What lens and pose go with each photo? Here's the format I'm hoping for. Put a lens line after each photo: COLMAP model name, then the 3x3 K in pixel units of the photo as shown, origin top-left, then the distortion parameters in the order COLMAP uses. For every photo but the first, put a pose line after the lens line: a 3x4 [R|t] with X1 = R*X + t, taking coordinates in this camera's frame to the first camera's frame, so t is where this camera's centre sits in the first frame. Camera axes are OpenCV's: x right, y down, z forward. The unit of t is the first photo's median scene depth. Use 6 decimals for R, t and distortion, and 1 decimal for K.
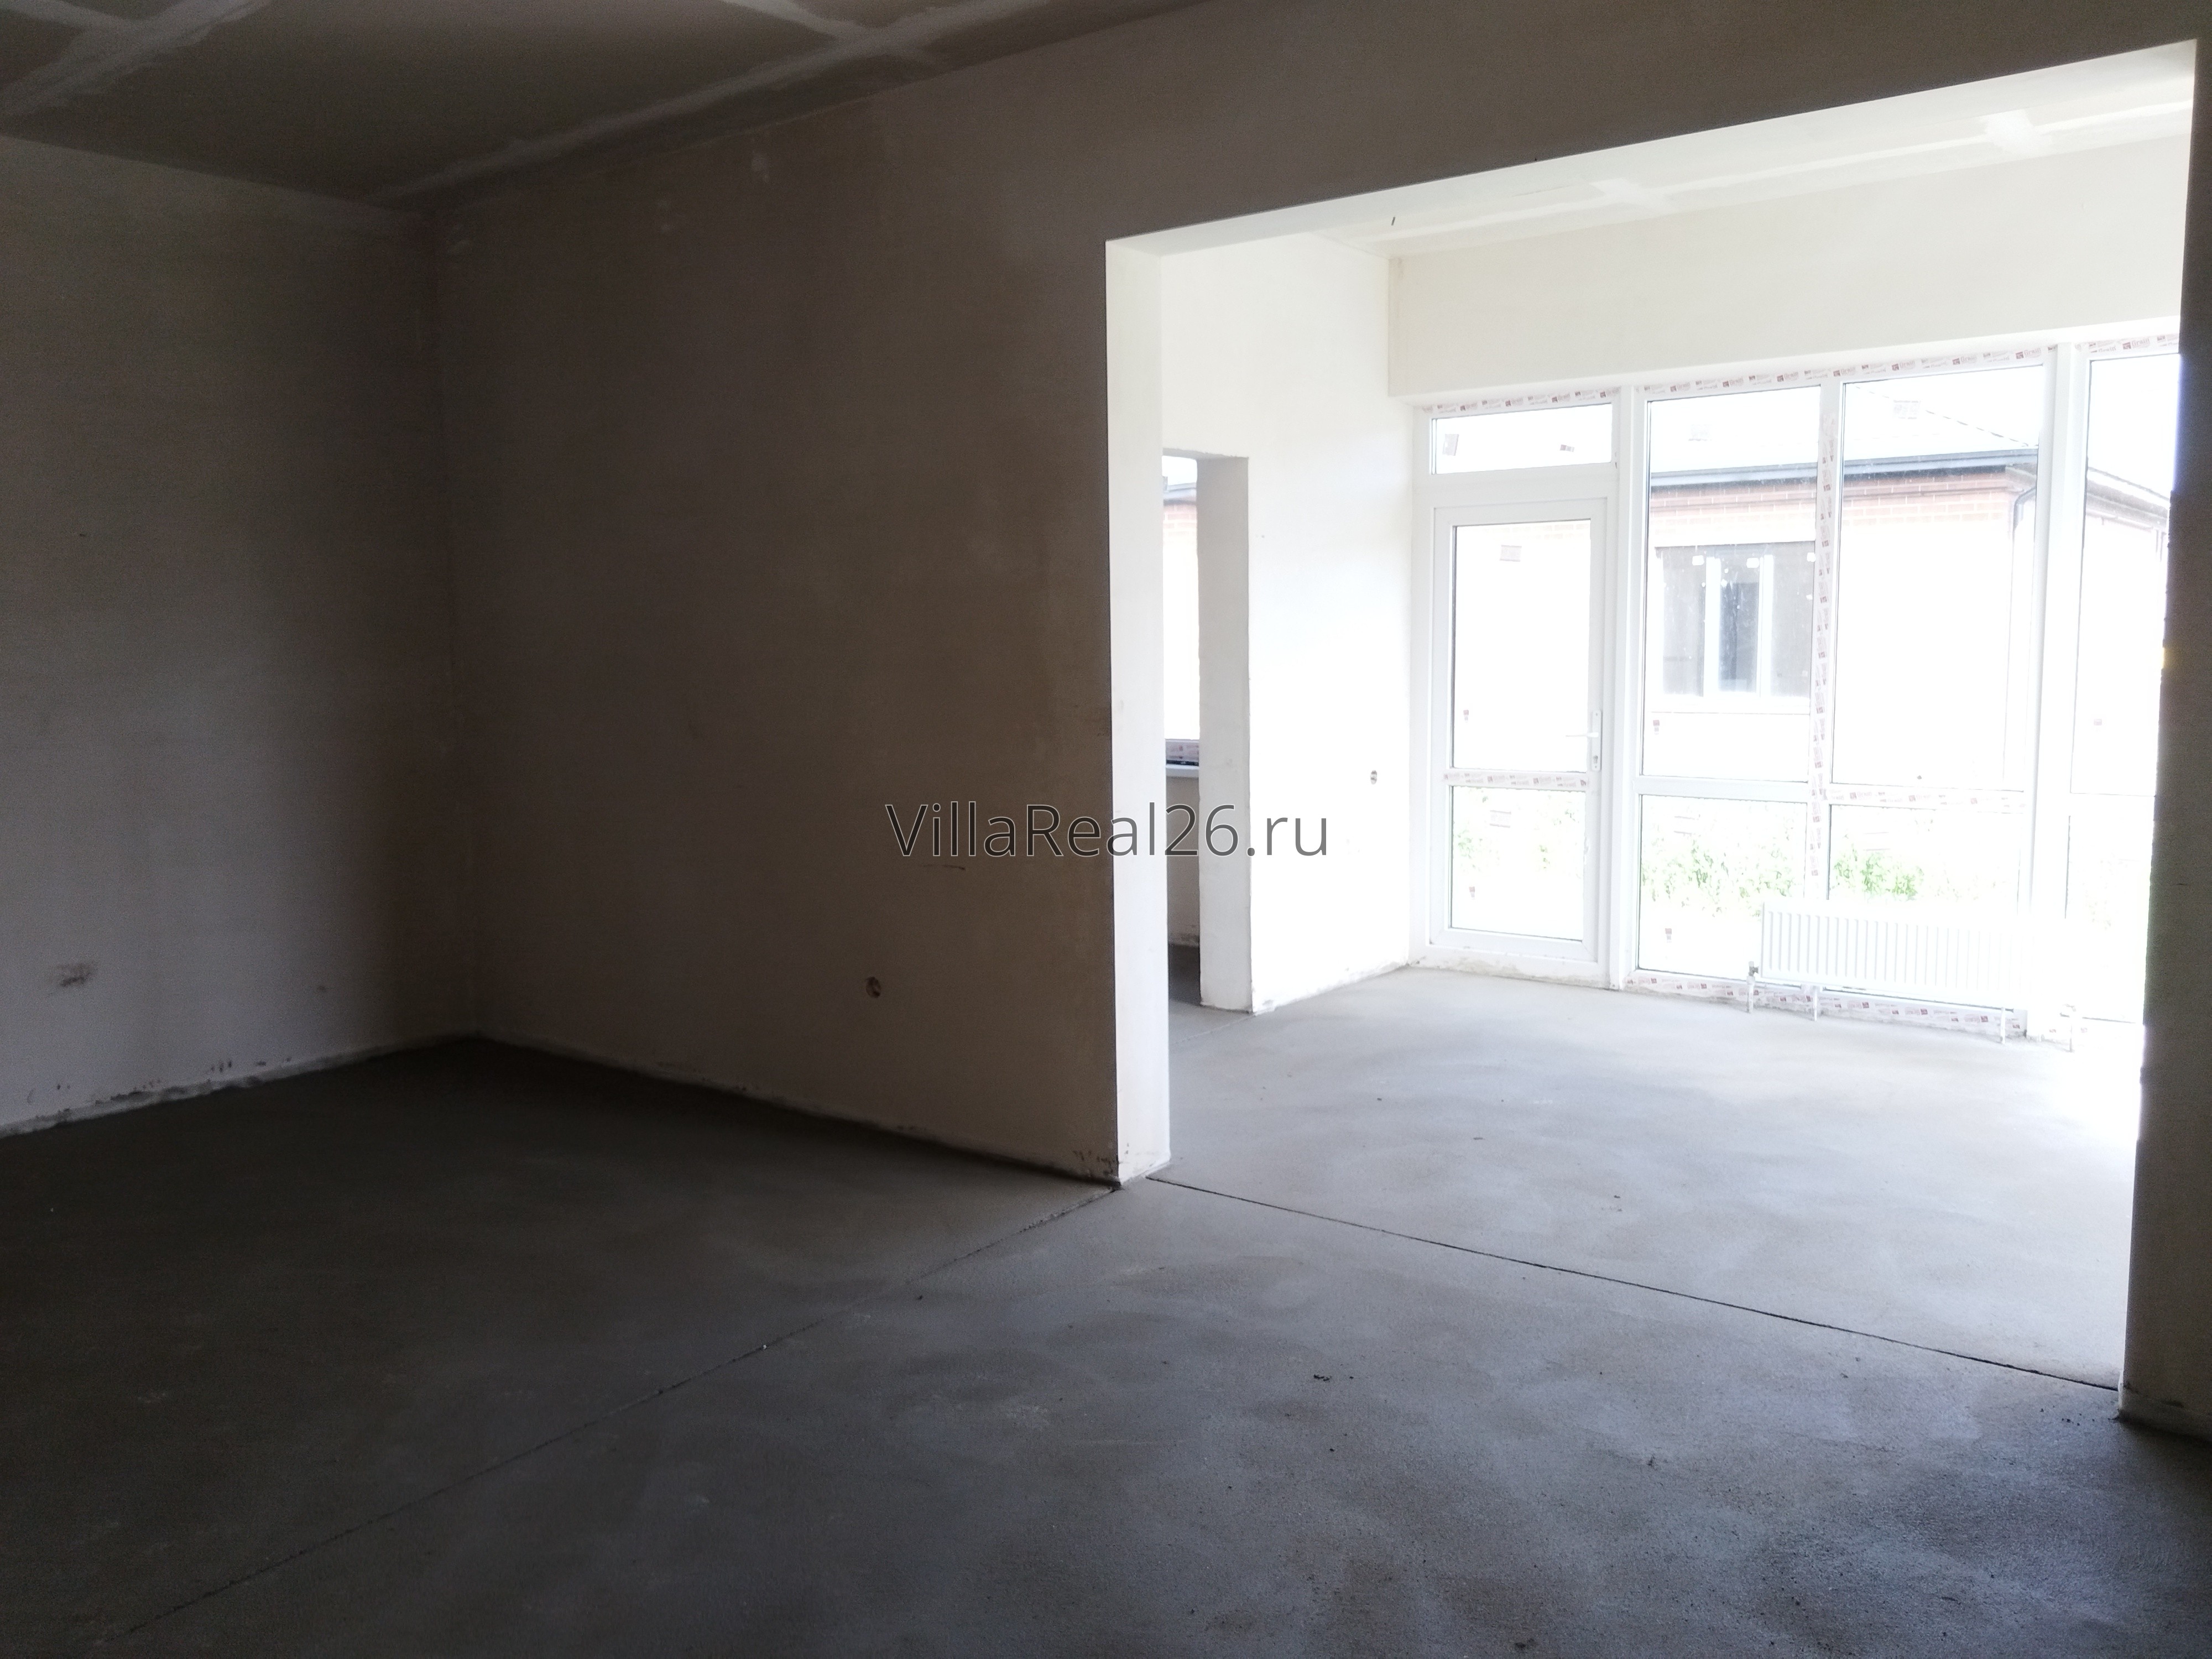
lens RADIAL K [[1744.7, 0, 1099.5], [0, 1744.7, 825.6], [0, 0, 1]] dist [-0.003267, -0.013597]
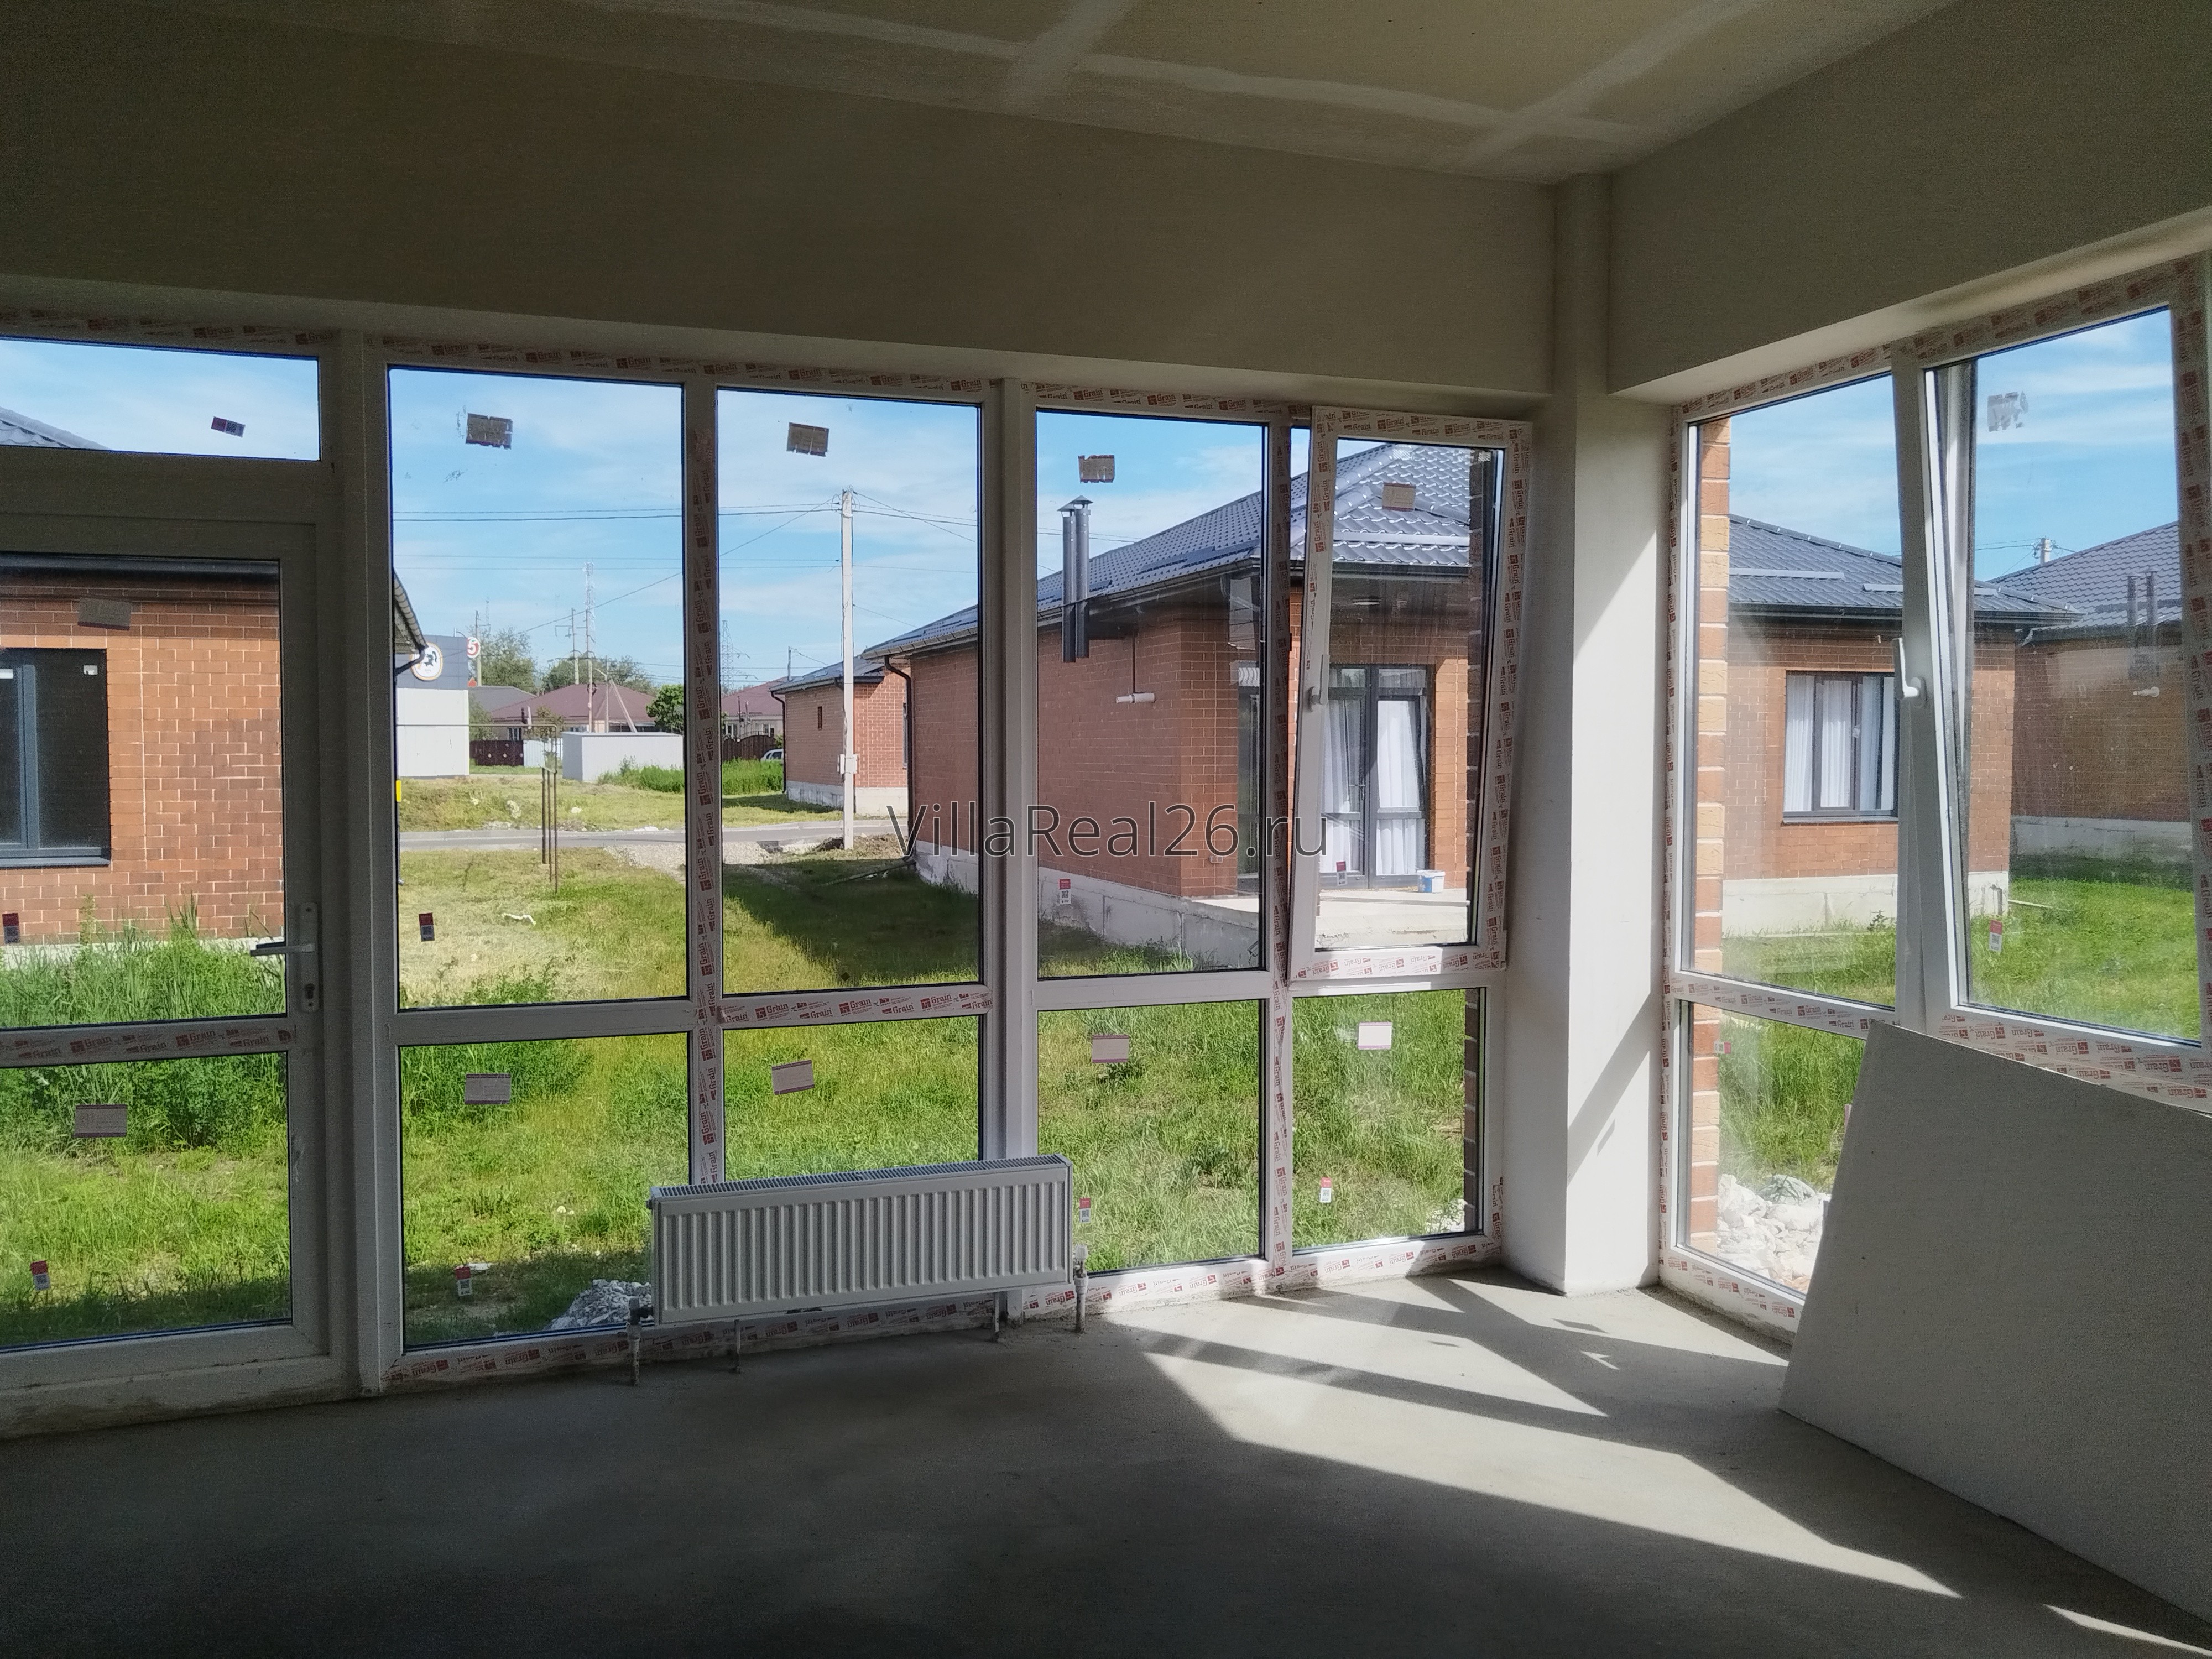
lens RADIAL K [[1734.7, 0, 1104.7], [0, 1734.7, 823.6], [0, 0, 1]] dist [0.002130, -0.009410]
pose [[0.532916, -0.022969, 0.845856, -0.046257], [0.087685, 0.995749, -0.028205, -0.054242], [-0.841613, 0.089199, 0.532665, 0.499444]]
